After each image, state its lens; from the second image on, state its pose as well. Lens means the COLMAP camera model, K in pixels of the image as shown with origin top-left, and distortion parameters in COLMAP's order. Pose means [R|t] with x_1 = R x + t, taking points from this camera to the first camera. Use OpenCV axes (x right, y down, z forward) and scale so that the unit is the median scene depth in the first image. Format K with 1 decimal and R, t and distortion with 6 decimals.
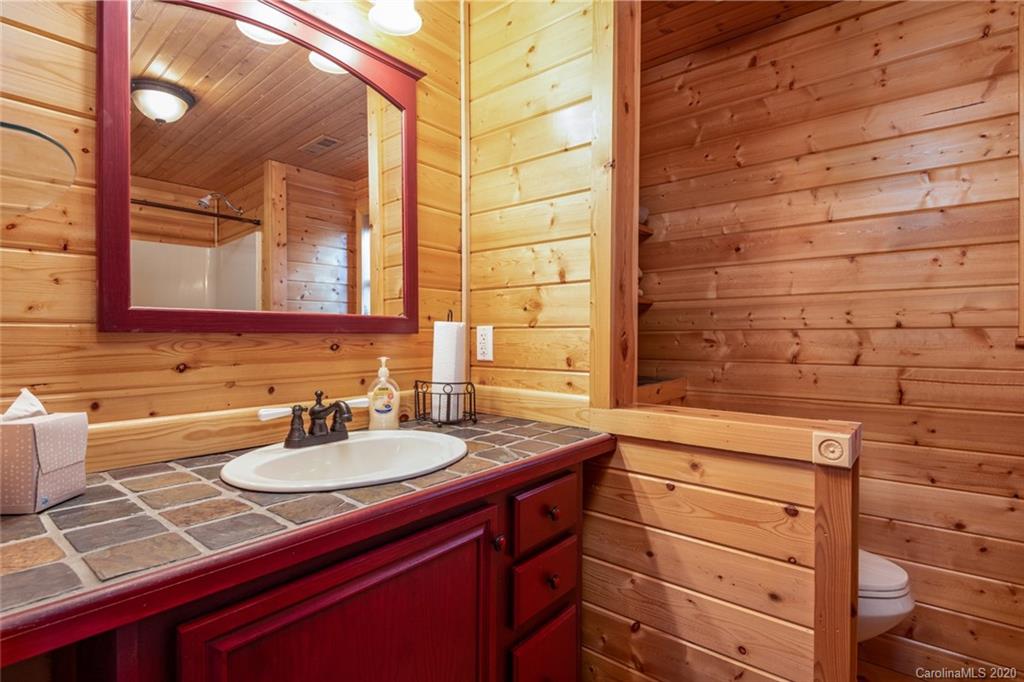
lens RADIAL K [[507.1, 0, 513.9], [0, 507.1, 336.6], [0, 0, 1]] dist [0.030442, -0.023688]
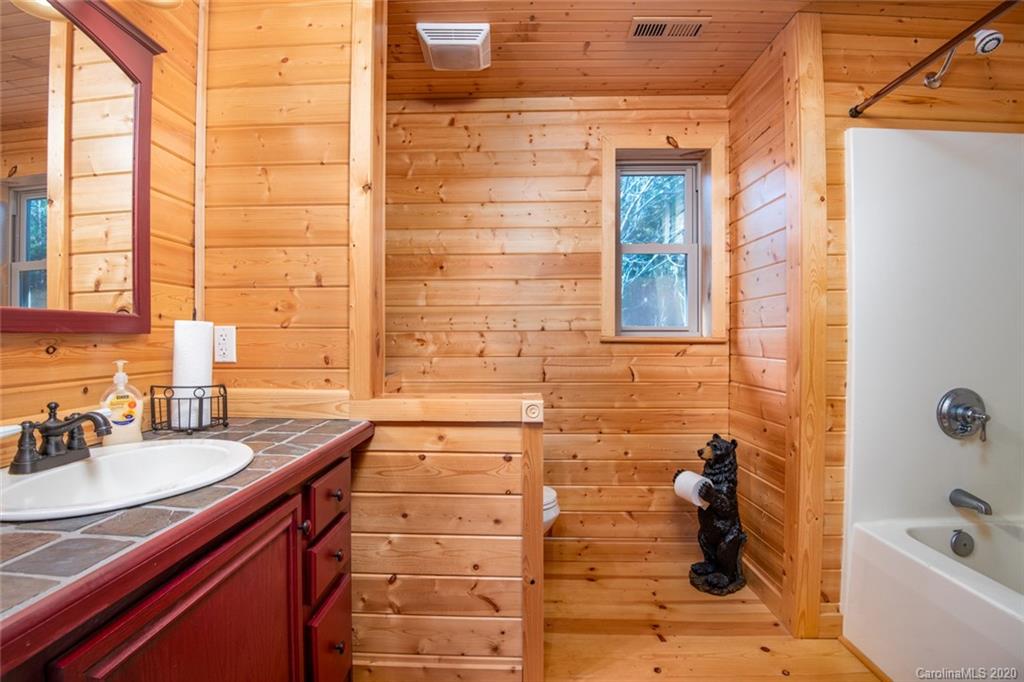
lens RADIAL K [[472.0, 0, 512.0], [0, 472.0, 341.0], [0, 0, 1]] dist [0.000286, -0.025561]
pose [[0.790644, -0.007308, 0.612233, -0.189747], [0.003307, 0.999965, 0.007665, 0.002757], [-0.612267, -0.004035, 0.790641, -0.035799]]
